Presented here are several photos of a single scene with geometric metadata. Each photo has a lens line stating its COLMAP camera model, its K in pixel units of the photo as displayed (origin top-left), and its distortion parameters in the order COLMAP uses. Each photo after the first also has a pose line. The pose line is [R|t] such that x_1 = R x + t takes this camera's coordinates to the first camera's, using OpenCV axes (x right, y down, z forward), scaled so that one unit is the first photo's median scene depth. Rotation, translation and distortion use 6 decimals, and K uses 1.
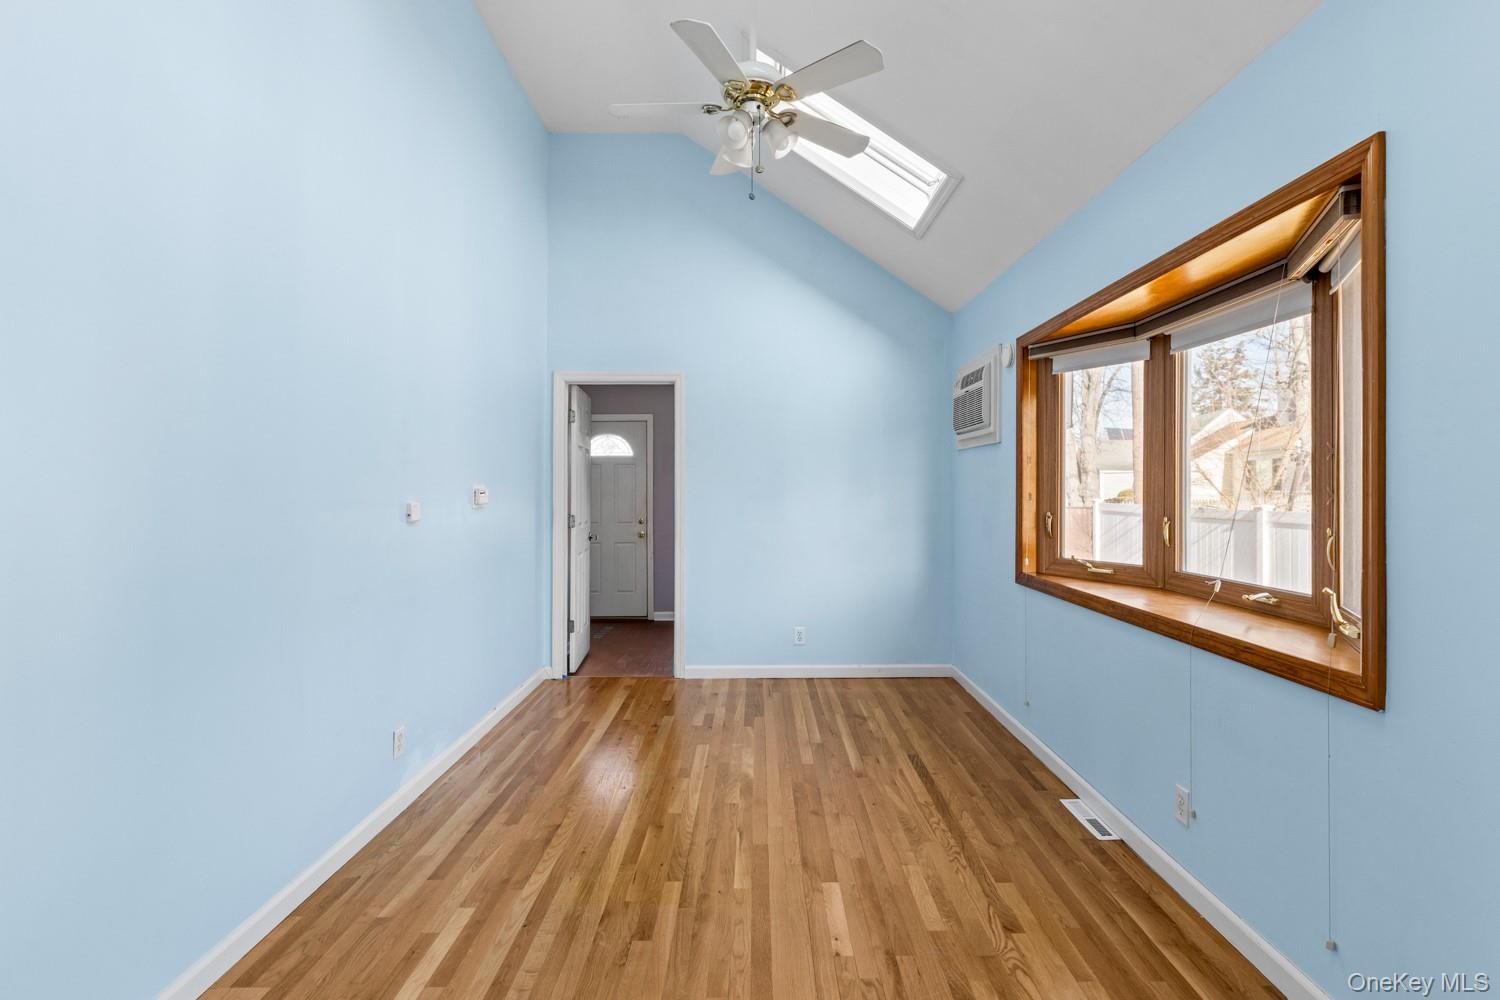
lens RADIAL K [[738.2, 0, 750.0], [0, 738.2, 500.0], [0, 0, 1]] dist [-0.000115, 0.000016]
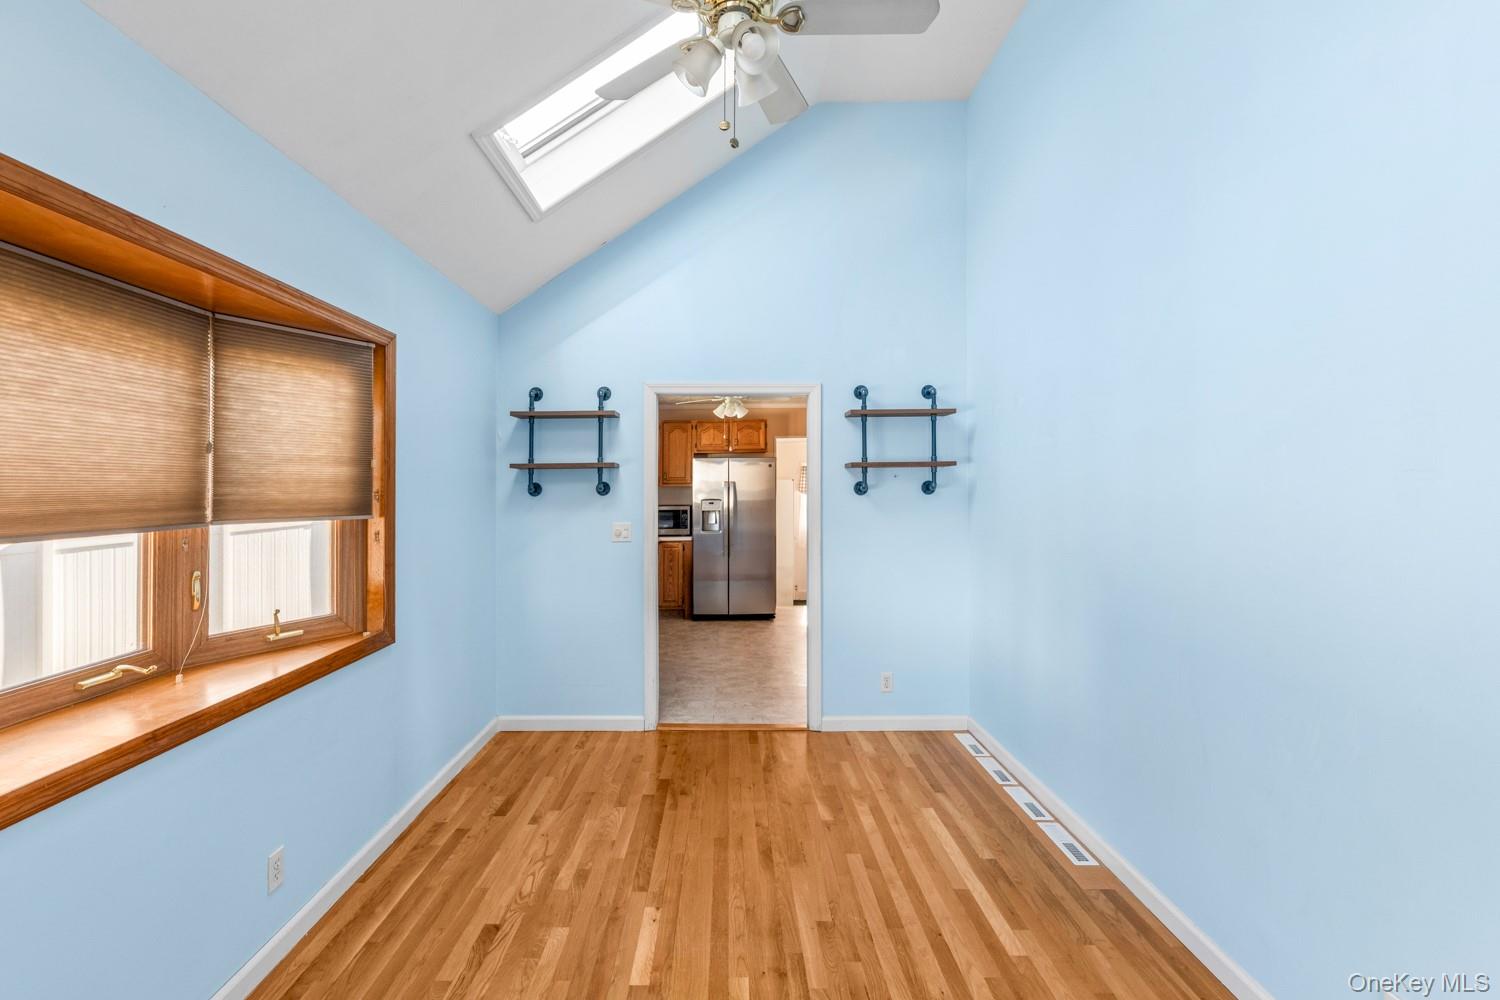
lens RADIAL K [[677.8, 0, 749.3], [0, 677.8, 481.6], [0, 0, 1]] dist [-0.000118, -0.000037]
pose [[-0.999174, 0.007882, -0.039876, 0.005820], [0.007728, 0.999962, 0.003994, -0.086459], [0.039906, 0.003682, -0.999197, 1.951720]]
